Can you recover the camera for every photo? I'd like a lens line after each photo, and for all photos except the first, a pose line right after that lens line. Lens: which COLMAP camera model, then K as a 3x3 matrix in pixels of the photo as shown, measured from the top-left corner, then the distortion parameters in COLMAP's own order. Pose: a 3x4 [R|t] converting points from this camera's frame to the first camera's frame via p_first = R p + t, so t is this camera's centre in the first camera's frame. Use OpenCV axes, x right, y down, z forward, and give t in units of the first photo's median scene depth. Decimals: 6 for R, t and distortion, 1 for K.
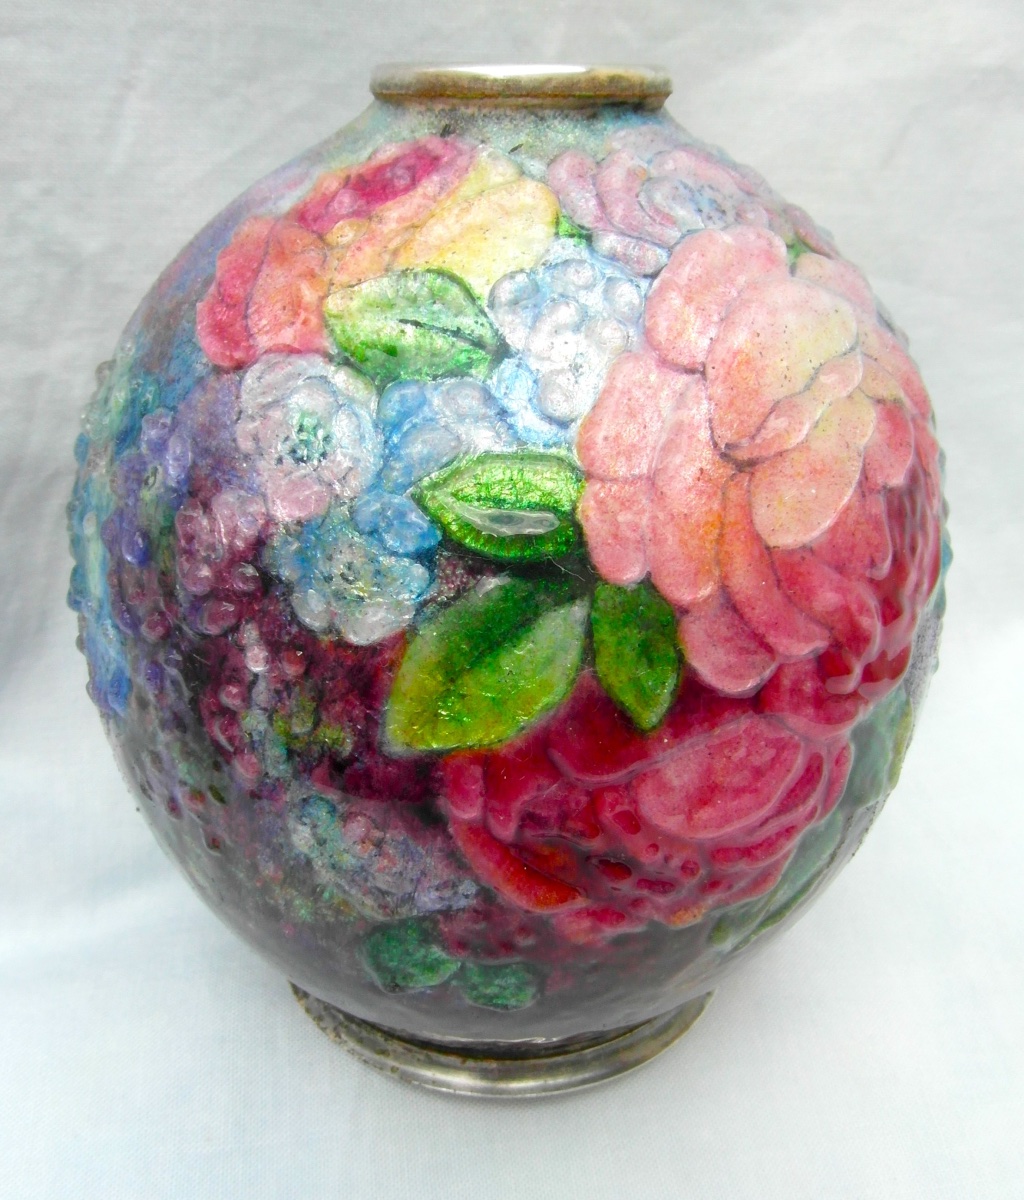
lens RADIAL K [[915.4, 0, 512.7], [0, 915.4, 601.0], [0, 0, 1]] dist [-0.008088, -0.002126]
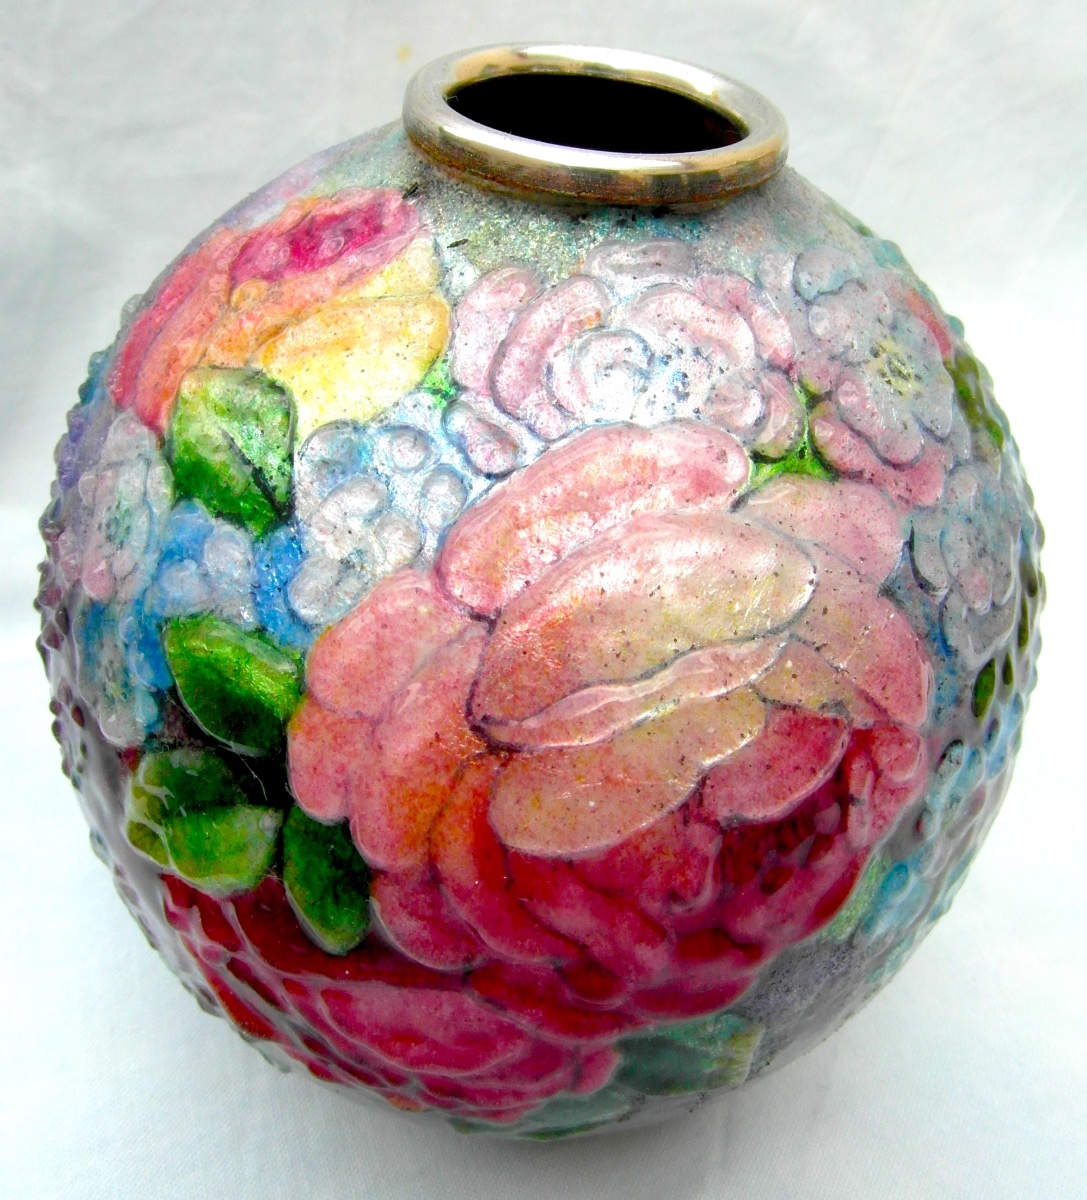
lens RADIAL K [[950.8, 0, 540.2], [0, 950.8, 592.3], [0, 0, 1]] dist [-0.007452, -0.000605]
pose [[0.874639, 0.379753, -0.301320, 0.477005], [-0.321268, 0.919539, 0.226351, -0.468045], [0.363033, -0.101170, 0.926268, 0.244413]]
